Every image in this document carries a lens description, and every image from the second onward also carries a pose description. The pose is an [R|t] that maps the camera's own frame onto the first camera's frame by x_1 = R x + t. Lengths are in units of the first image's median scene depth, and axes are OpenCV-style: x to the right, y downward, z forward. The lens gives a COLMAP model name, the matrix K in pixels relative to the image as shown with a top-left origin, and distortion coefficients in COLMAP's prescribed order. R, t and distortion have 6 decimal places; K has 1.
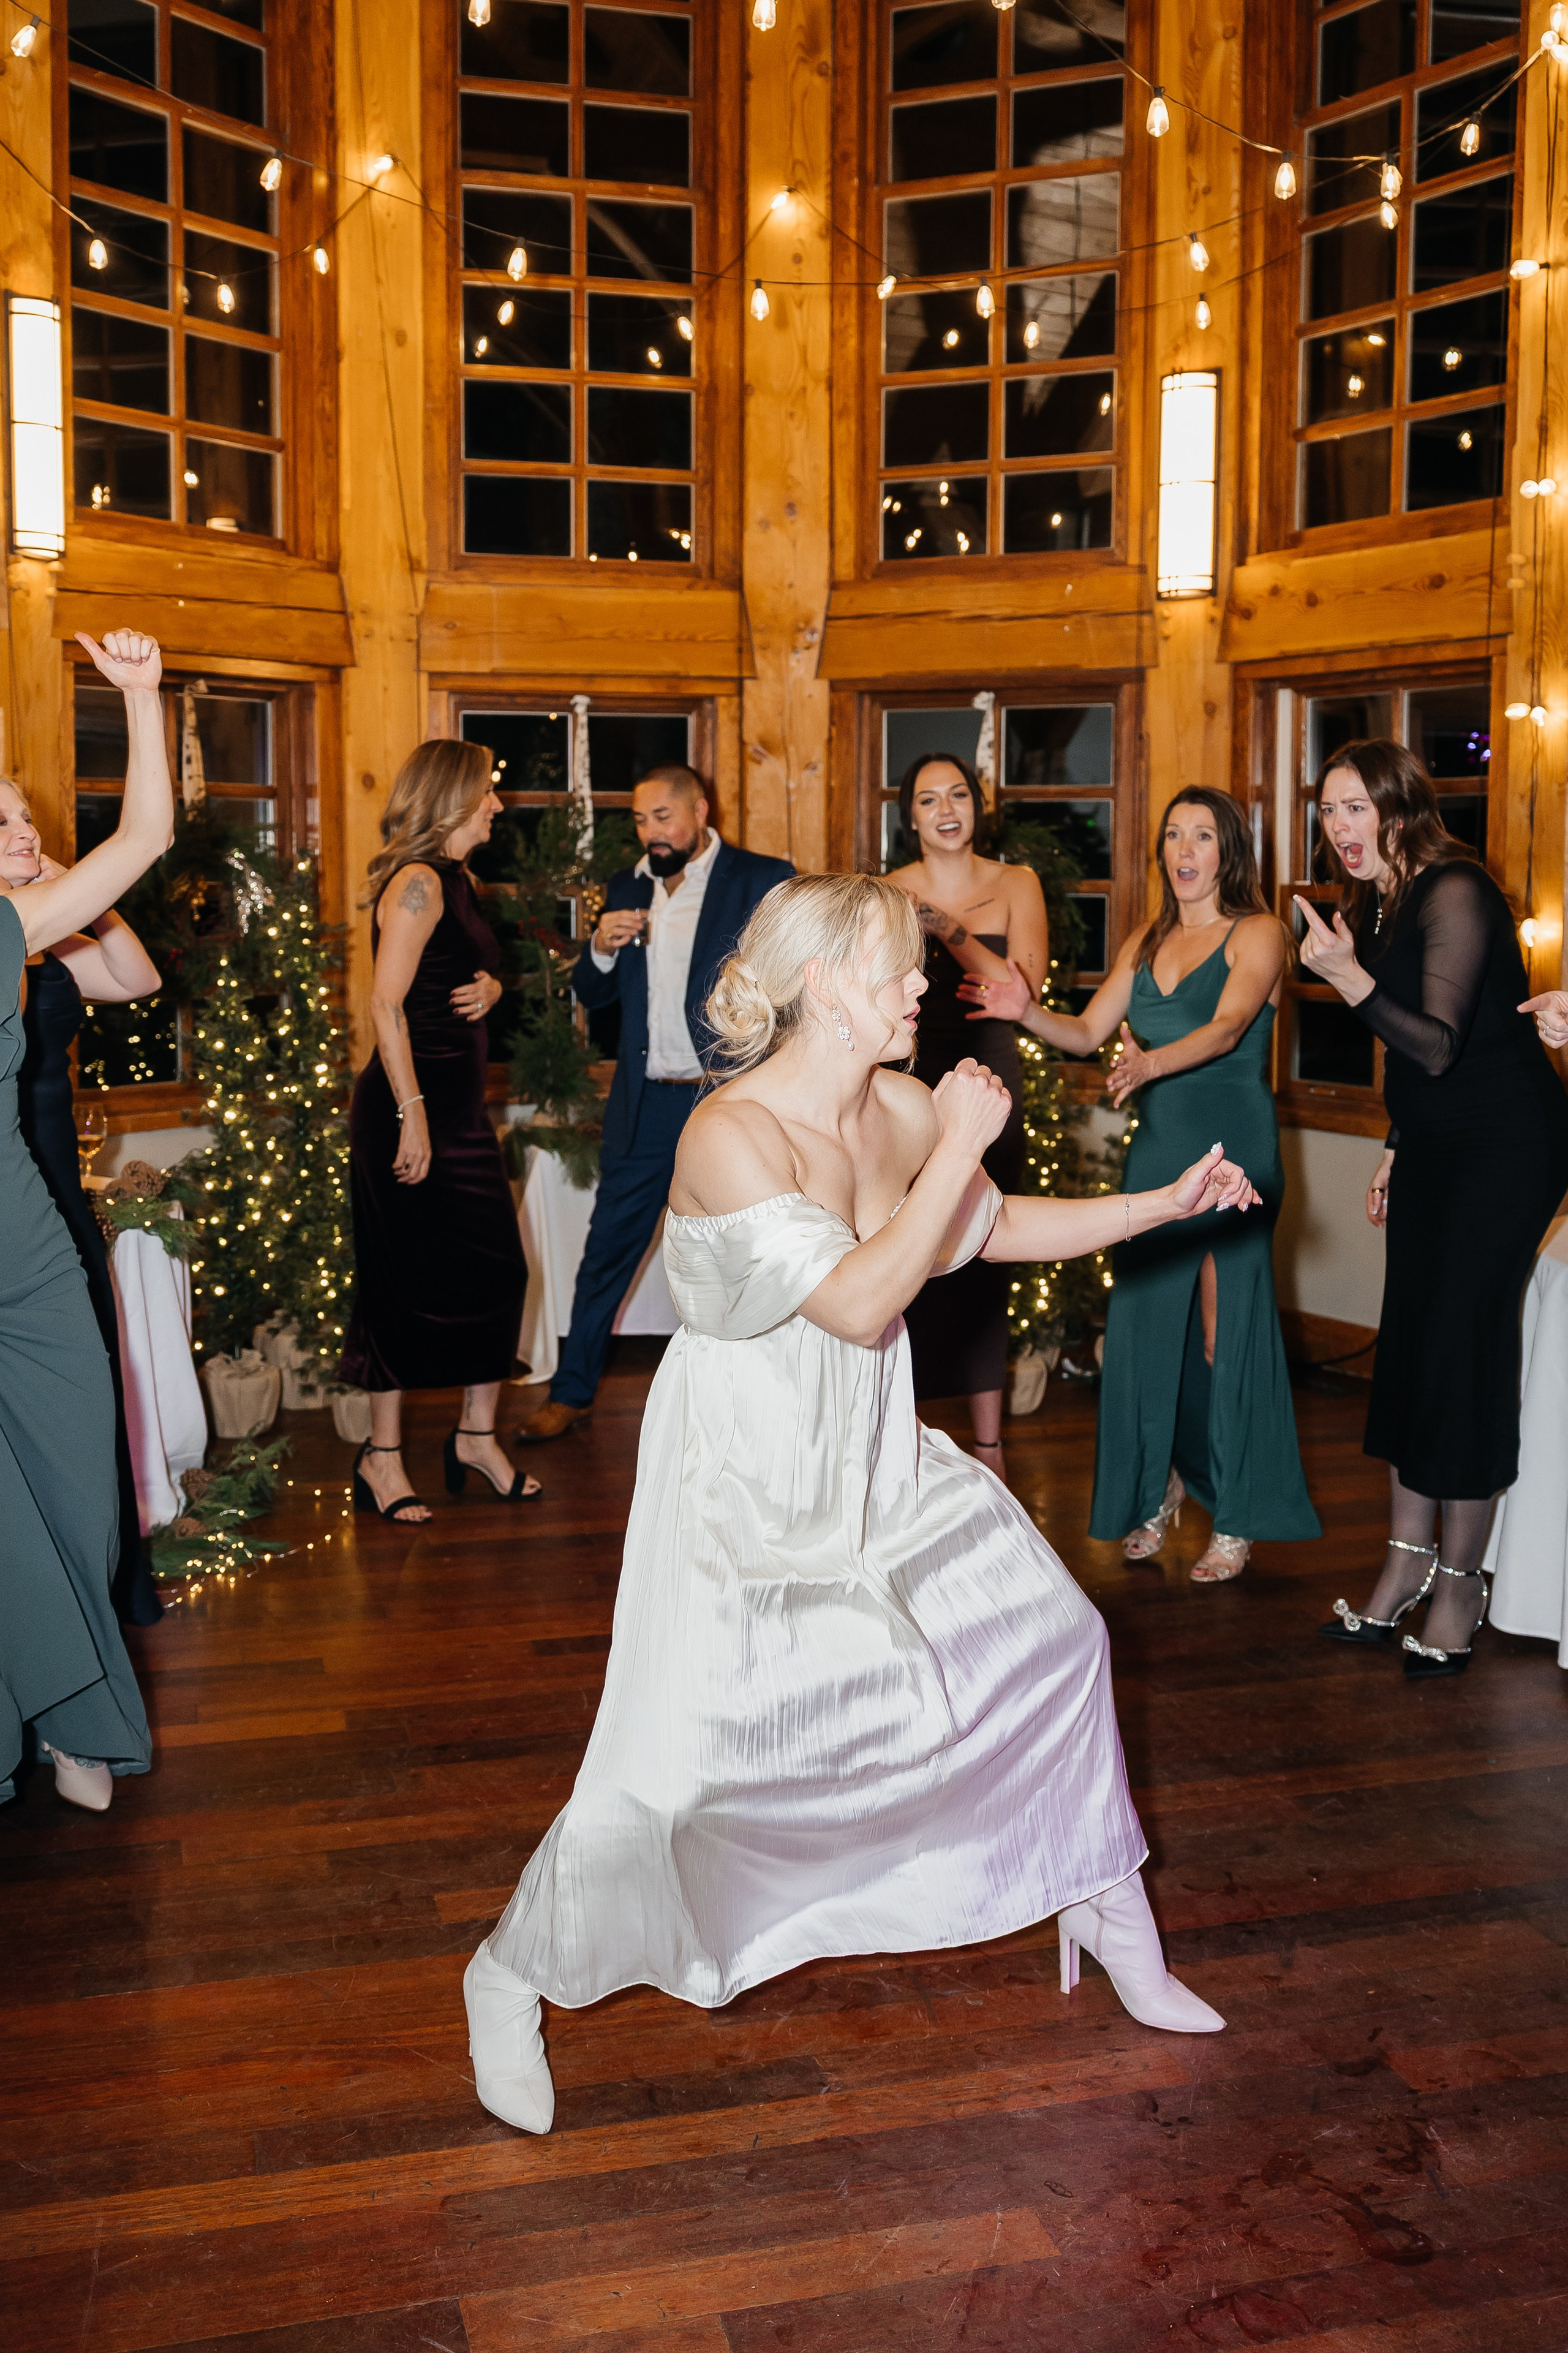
lens RADIAL K [[2189.6, 0, 714.5], [0, 2189.6, 1074.8], [0, 0, 1]] dist [-0.015131, 0.009640]
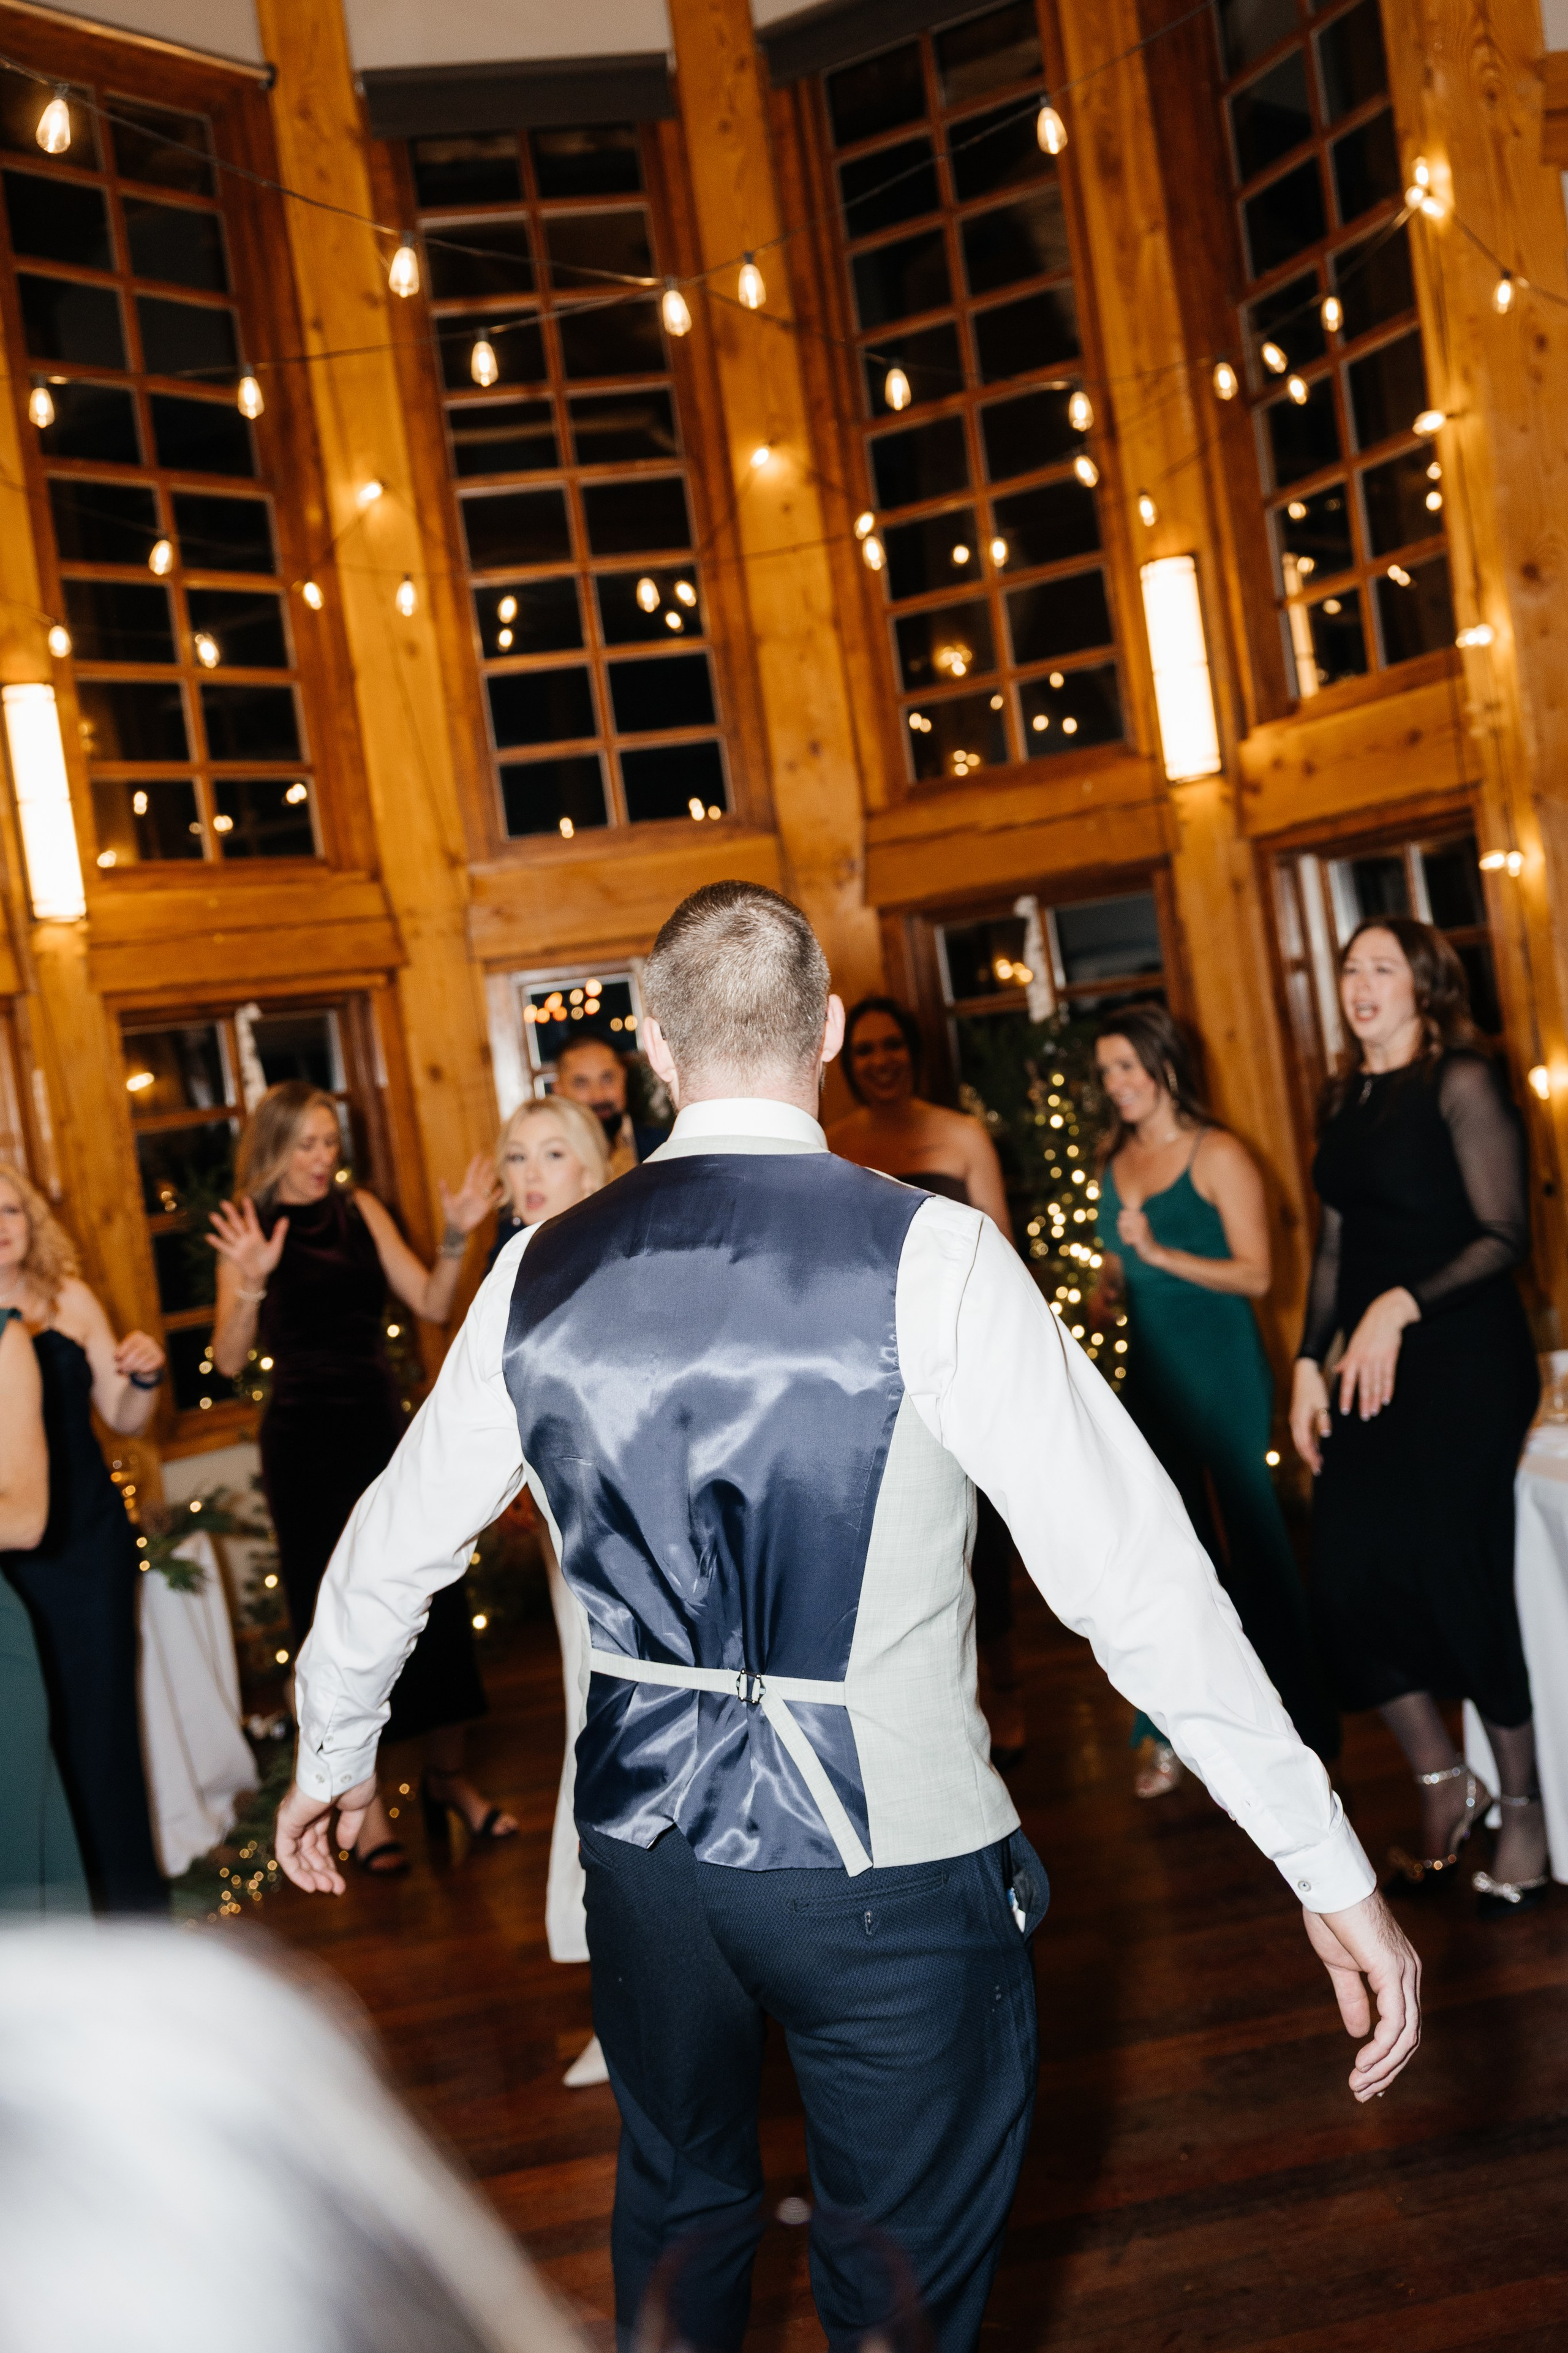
lens RADIAL K [[2189.5, 0, 819.7], [0, 2189.5, 1141.2], [0, 0, 1]] dist [-0.007052, 0.000904]
pose [[0.984503, -0.134842, -0.112125, 0.133260], [0.129268, 0.990049, -0.055615, -0.021895], [0.118508, 0.040259, 0.992137, -0.002237]]
